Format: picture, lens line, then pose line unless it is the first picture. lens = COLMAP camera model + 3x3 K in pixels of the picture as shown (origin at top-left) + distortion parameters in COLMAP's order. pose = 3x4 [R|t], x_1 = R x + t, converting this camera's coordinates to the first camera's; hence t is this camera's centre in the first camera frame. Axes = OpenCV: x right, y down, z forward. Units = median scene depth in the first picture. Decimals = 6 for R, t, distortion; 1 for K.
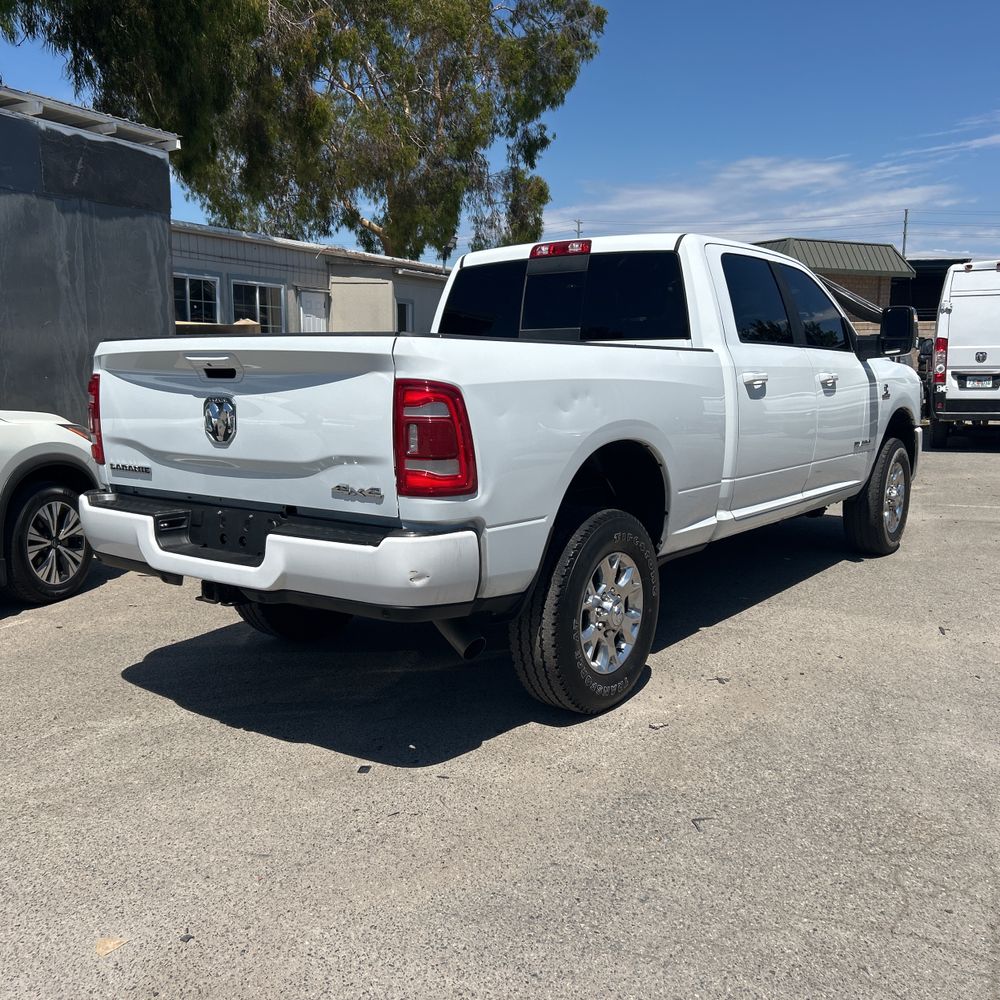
lens RADIAL K [[1013.3, 0, 504.5], [0, 1013.3, 510.2], [0, 0, 1]] dist [0.020245, 0.000000]
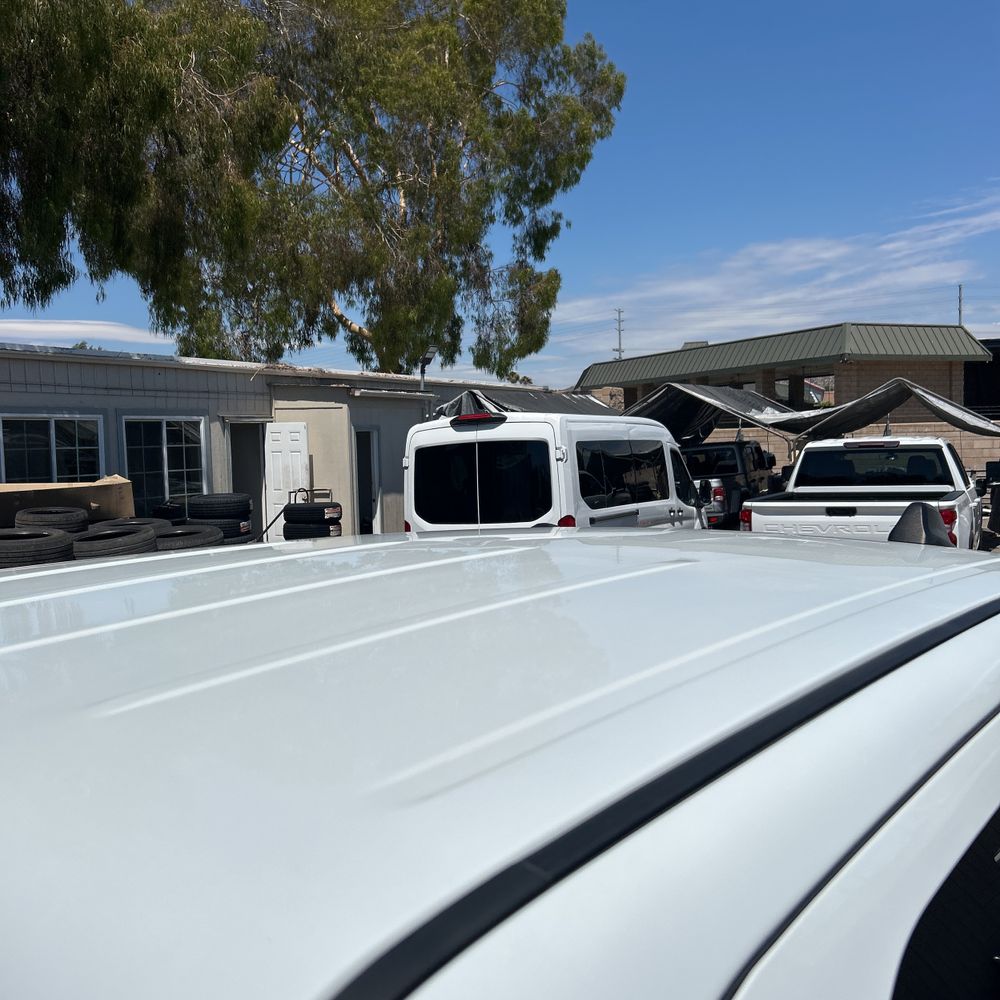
lens RADIAL K [[1013.3, 0, 494.3], [0, 1013.3, 507.4], [0, 0, 1]] dist [0.020245, 0.000000]
pose [[0.997671, -0.027496, -0.062420, 0.104994], [0.021920, 0.995850, -0.088332, -0.153428], [0.064589, 0.086758, 0.994133, 0.471734]]
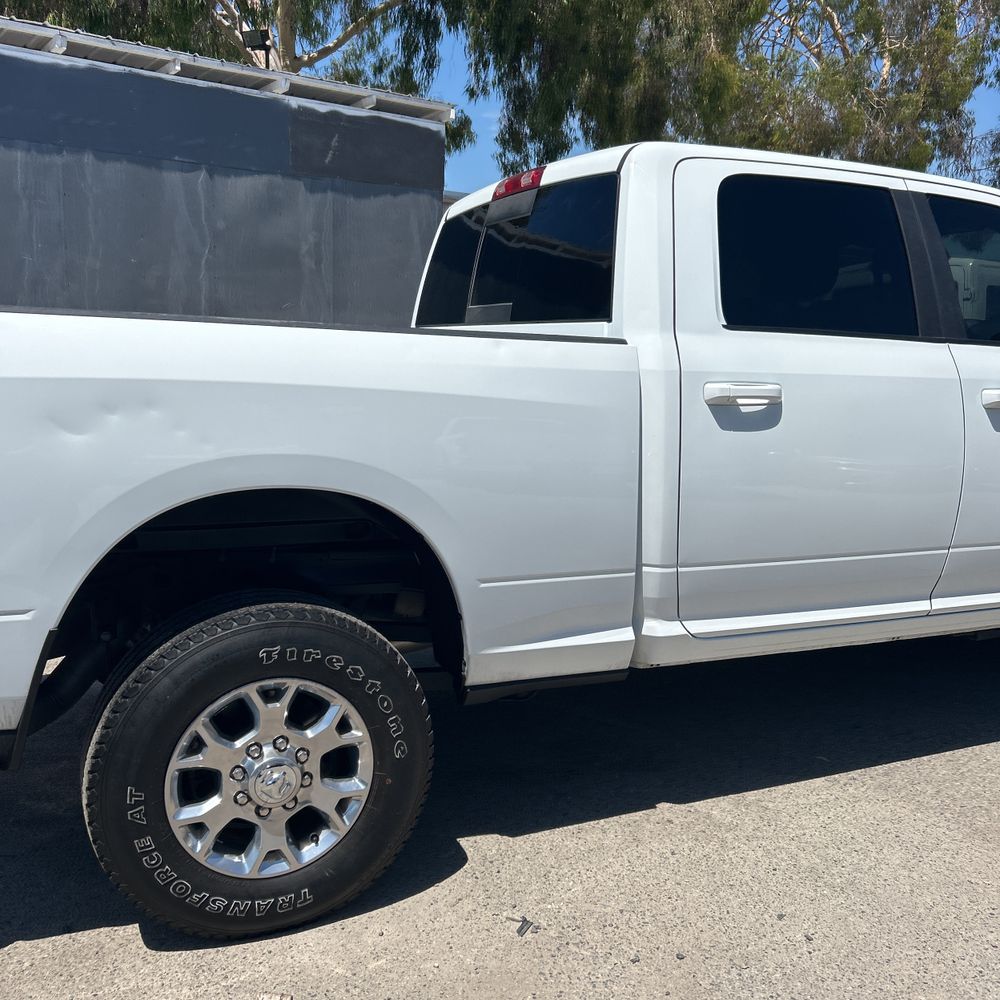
lens RADIAL K [[1013.3, 0, 483.6], [0, 1013.3, 502.9], [0, 0, 1]] dist [0.020245, 0.000000]
pose [[0.870959, 0.097630, -0.481559, 0.206706], [-0.096841, 0.994945, 0.026564, -0.036817], [0.481718, 0.023498, 0.876011, 0.229702]]
